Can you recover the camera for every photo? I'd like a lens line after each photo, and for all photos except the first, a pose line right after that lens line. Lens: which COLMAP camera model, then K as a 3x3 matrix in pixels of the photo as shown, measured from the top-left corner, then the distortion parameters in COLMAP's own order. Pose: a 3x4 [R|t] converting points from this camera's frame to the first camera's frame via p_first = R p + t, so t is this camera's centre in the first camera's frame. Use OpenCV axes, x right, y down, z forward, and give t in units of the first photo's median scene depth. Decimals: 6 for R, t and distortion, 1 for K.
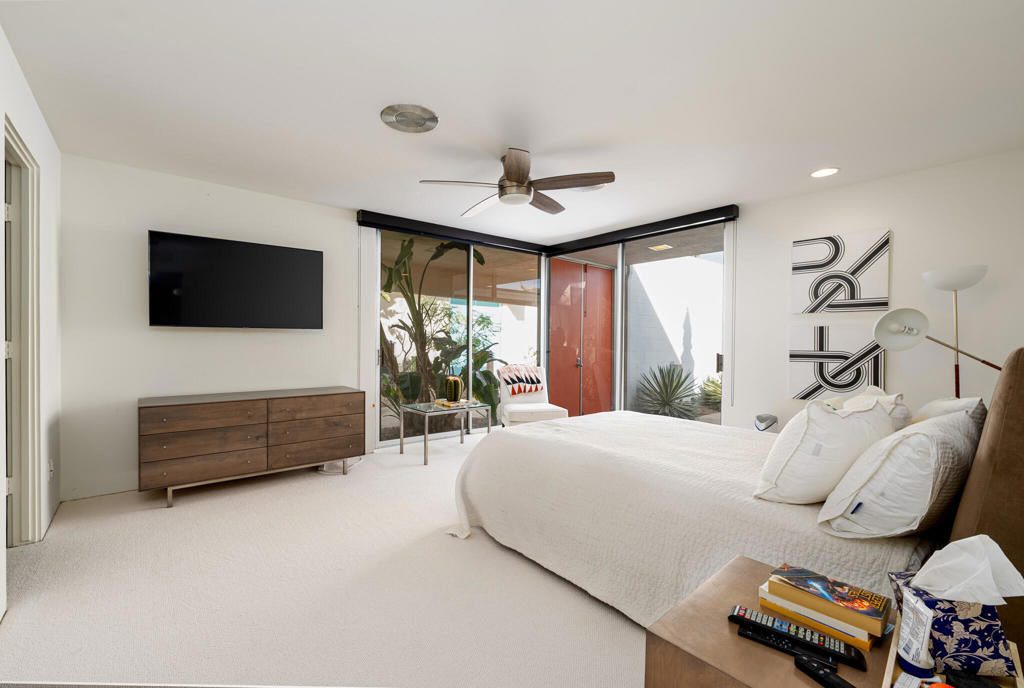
lens RADIAL K [[449.6, 0, 512.0], [0, 449.6, 344.0], [0, 0, 1]] dist [0.000627, 0.000115]
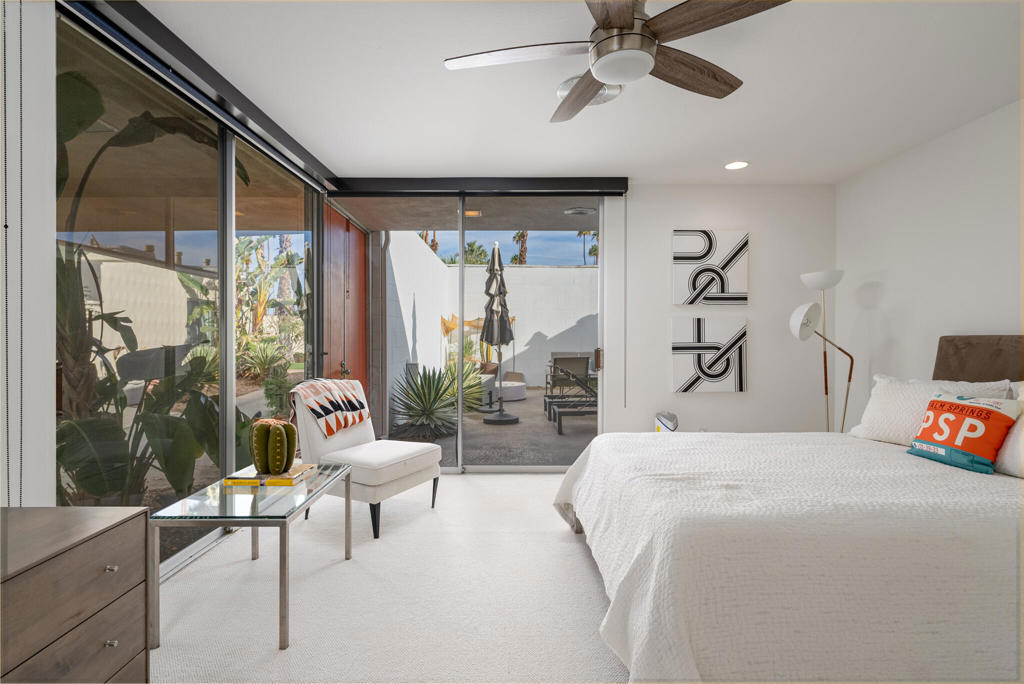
lens RADIAL K [[493.3, 0, 512.0], [0, 493.3, 342.0], [0, 0, 1]] dist [-0.000295, 0.000098]
pose [[0.638644, -0.022230, 0.769181, -0.440711], [0.013103, 0.999752, 0.018014, -0.011448], [-0.769390, -0.001426, 0.638777, 0.625838]]
